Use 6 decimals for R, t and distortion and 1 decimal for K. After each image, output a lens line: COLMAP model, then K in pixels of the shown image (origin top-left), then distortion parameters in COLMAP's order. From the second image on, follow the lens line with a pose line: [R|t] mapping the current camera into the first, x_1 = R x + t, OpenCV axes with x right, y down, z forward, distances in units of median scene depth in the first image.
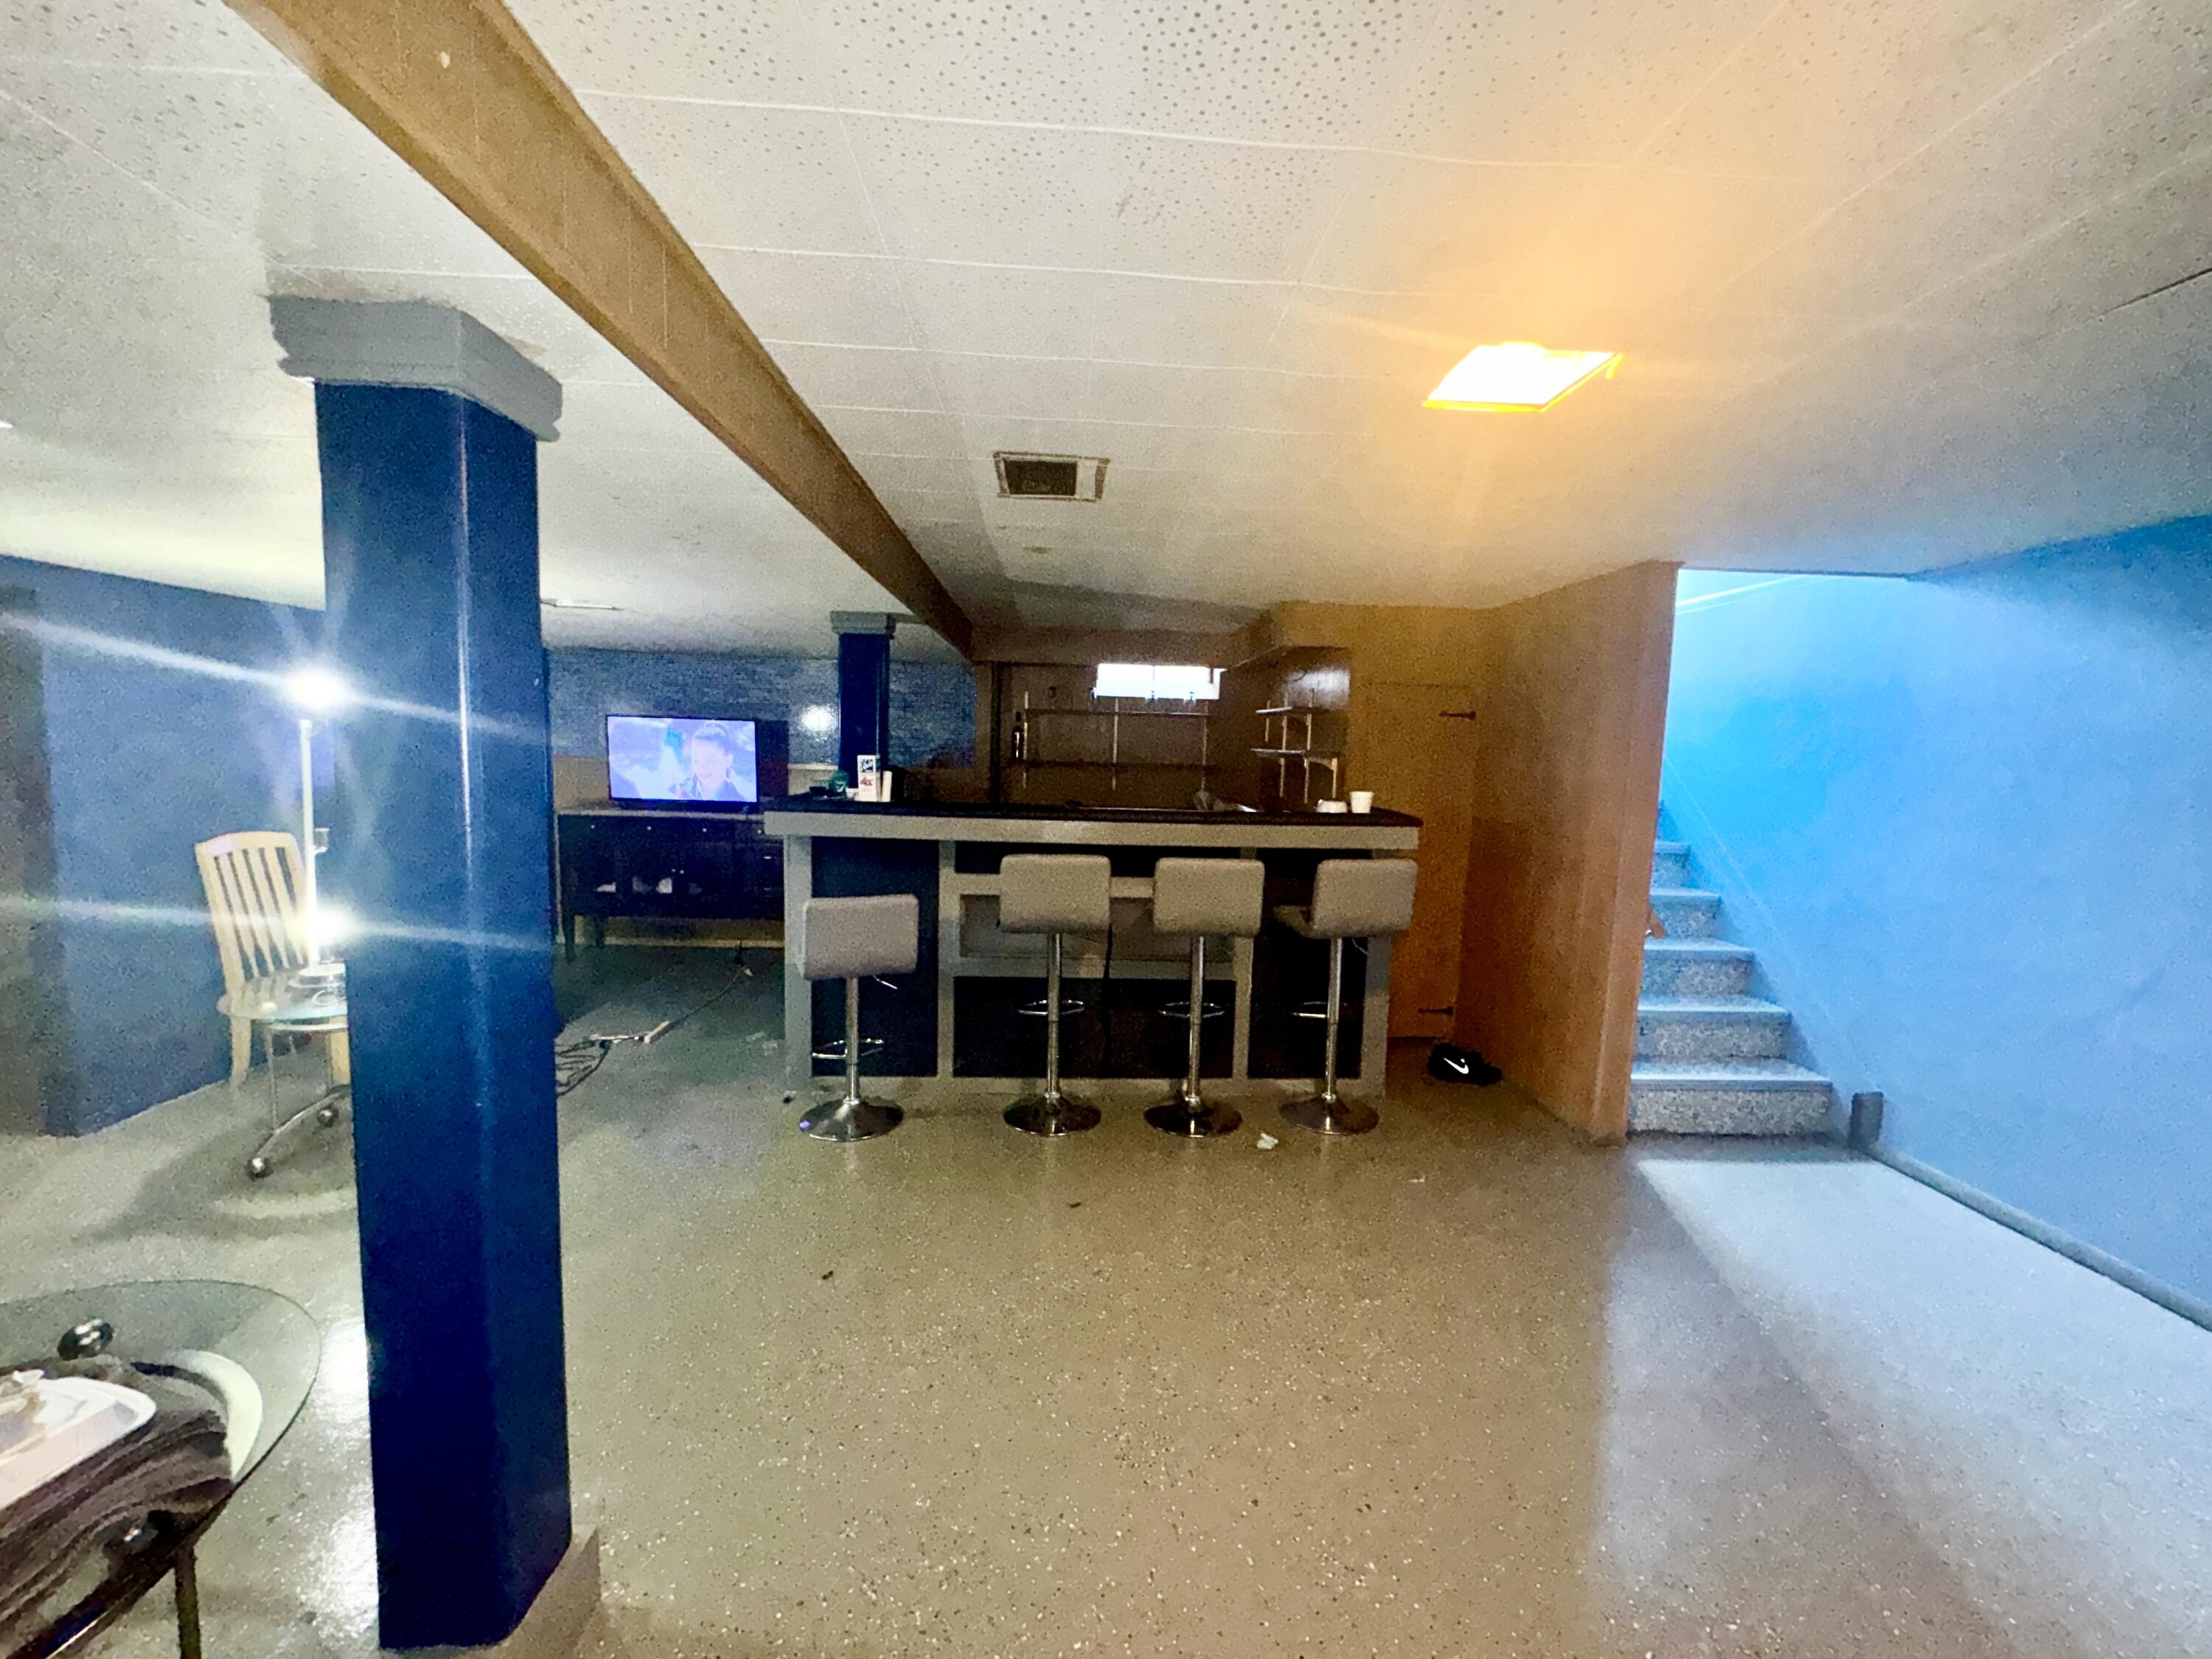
lens RADIAL K [[877.9, 0, 1107.3], [0, 877.9, 827.2], [0, 0, 1]] dist [-0.003522, 0.001378]
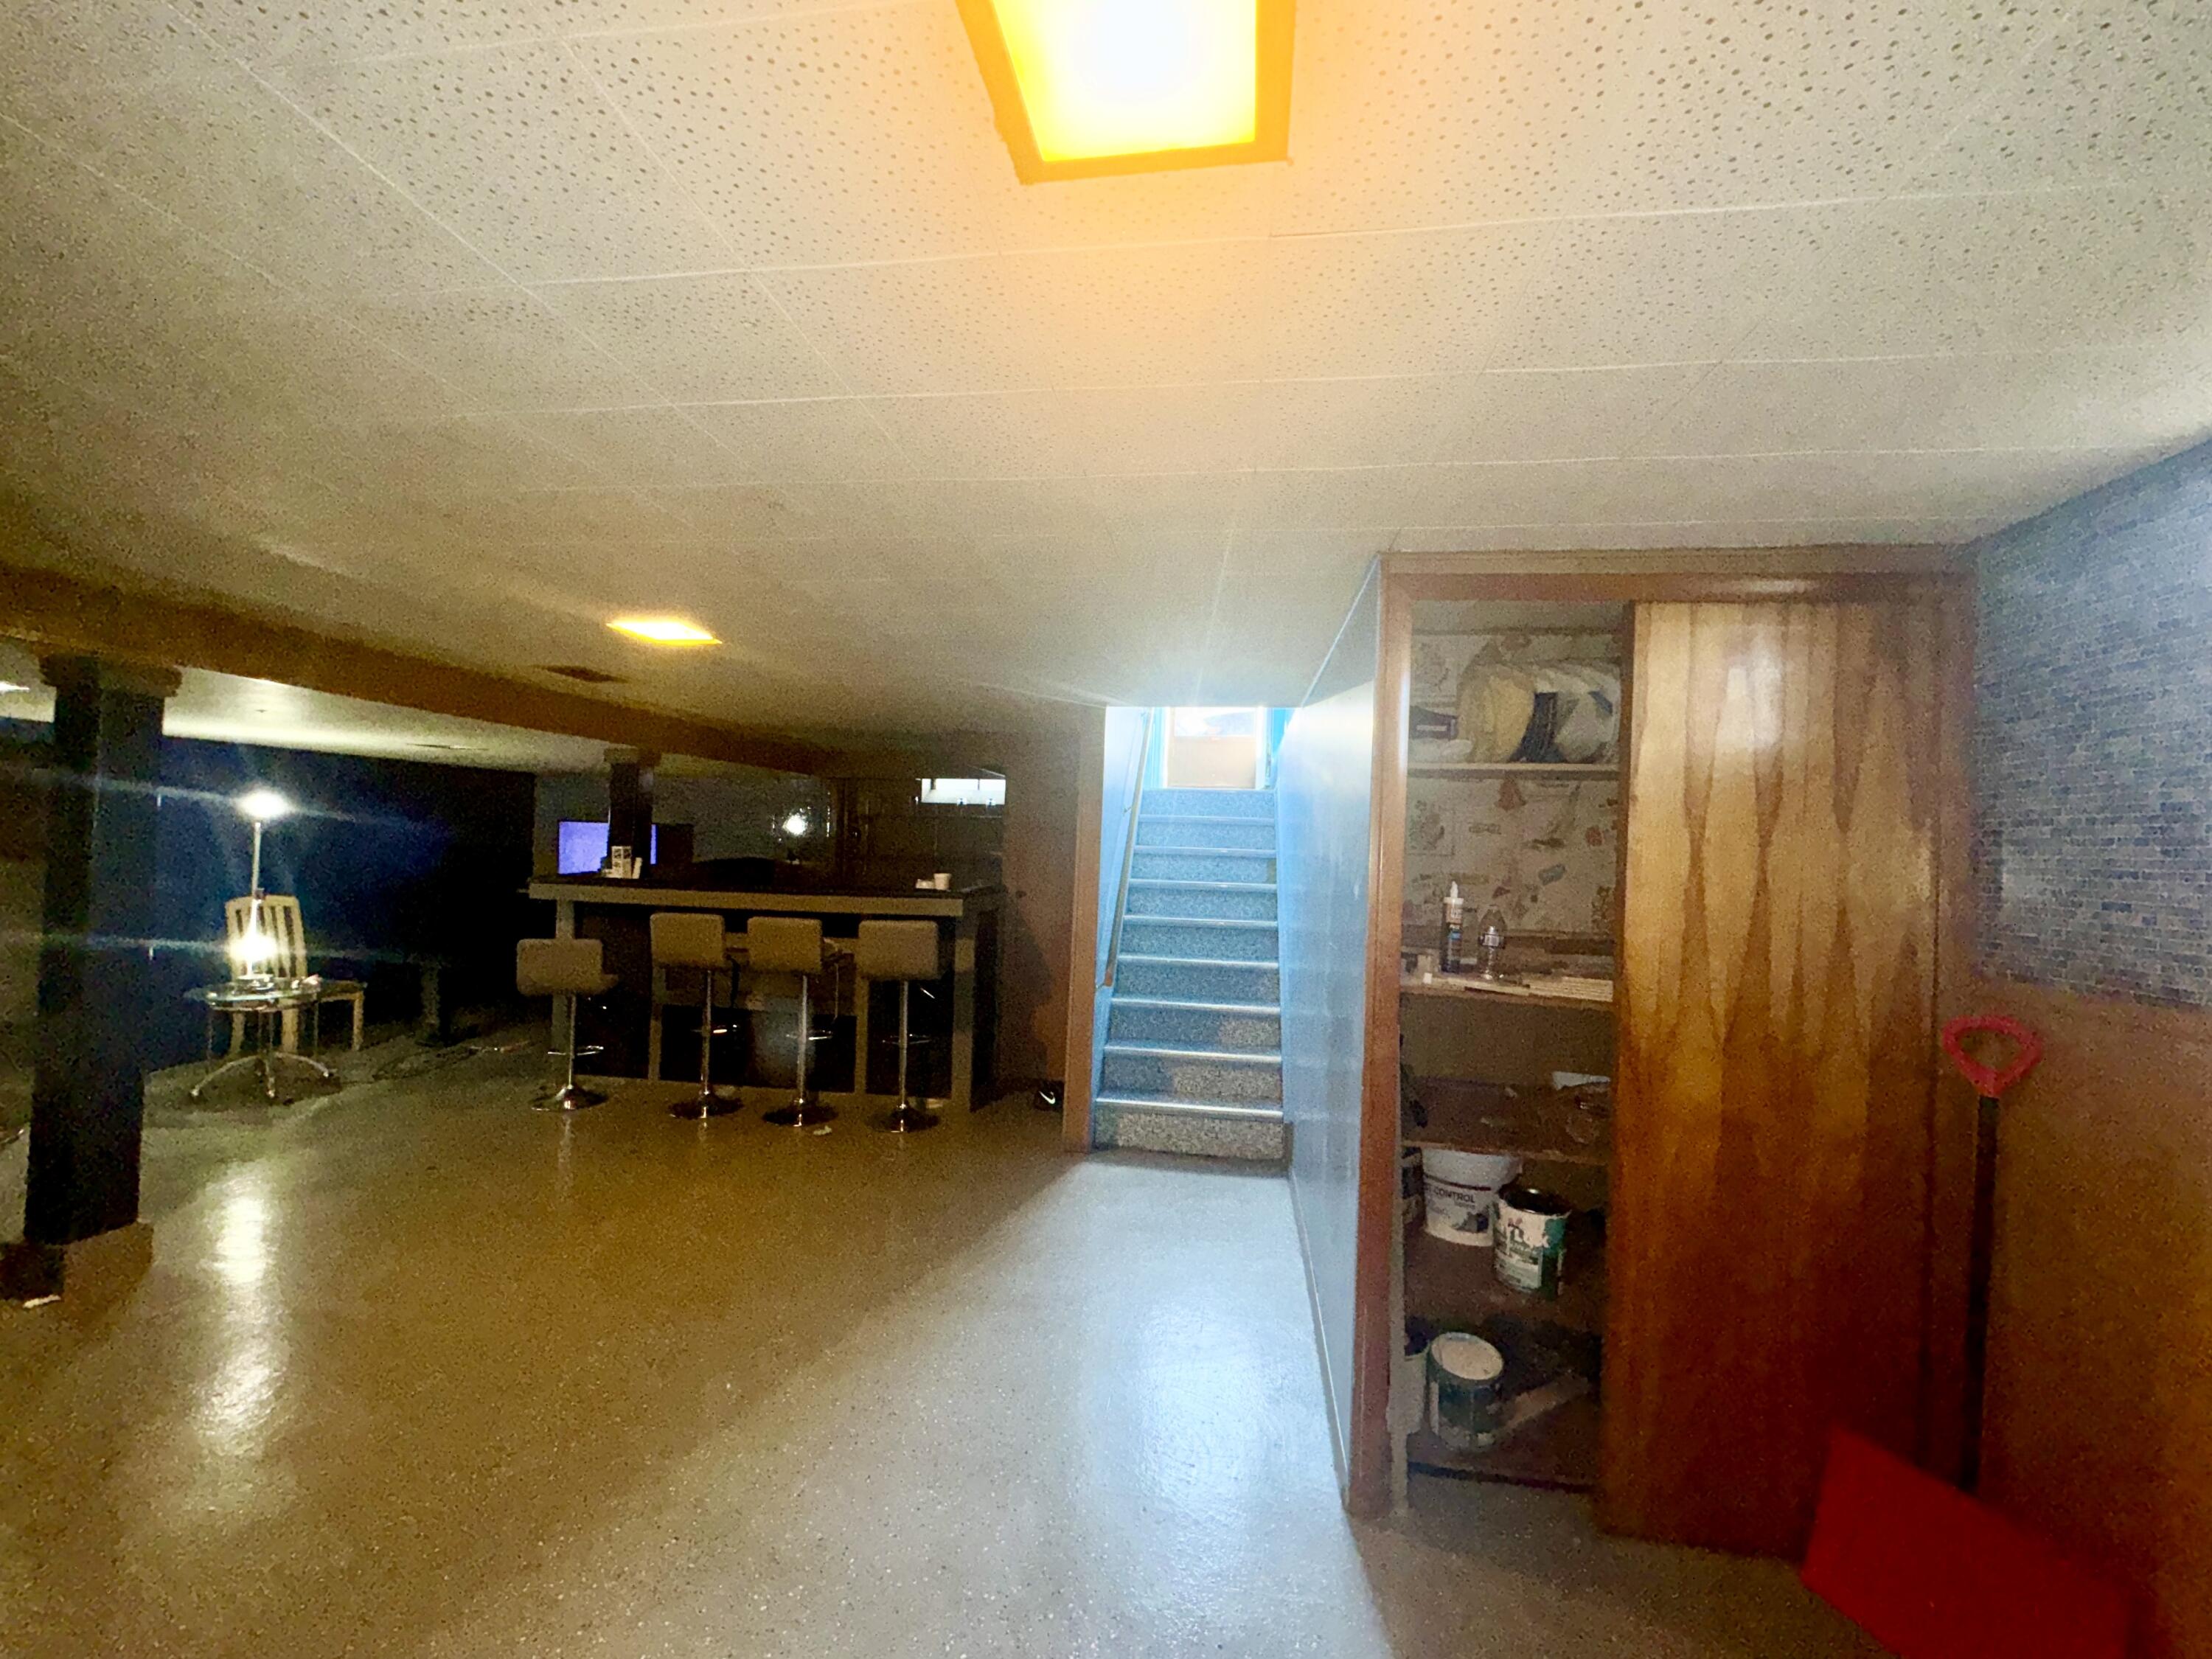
lens RADIAL K [[877.9, 0, 1108.2], [0, 877.9, 837.1], [0, 0, 1]] dist [-0.003522, 0.001378]
pose [[0.982137, -0.002792, -0.188145, 0.782473], [-0.017949, 0.993941, -0.108444, 0.043877], [0.187308, 0.109884, 0.976136, -0.251766]]
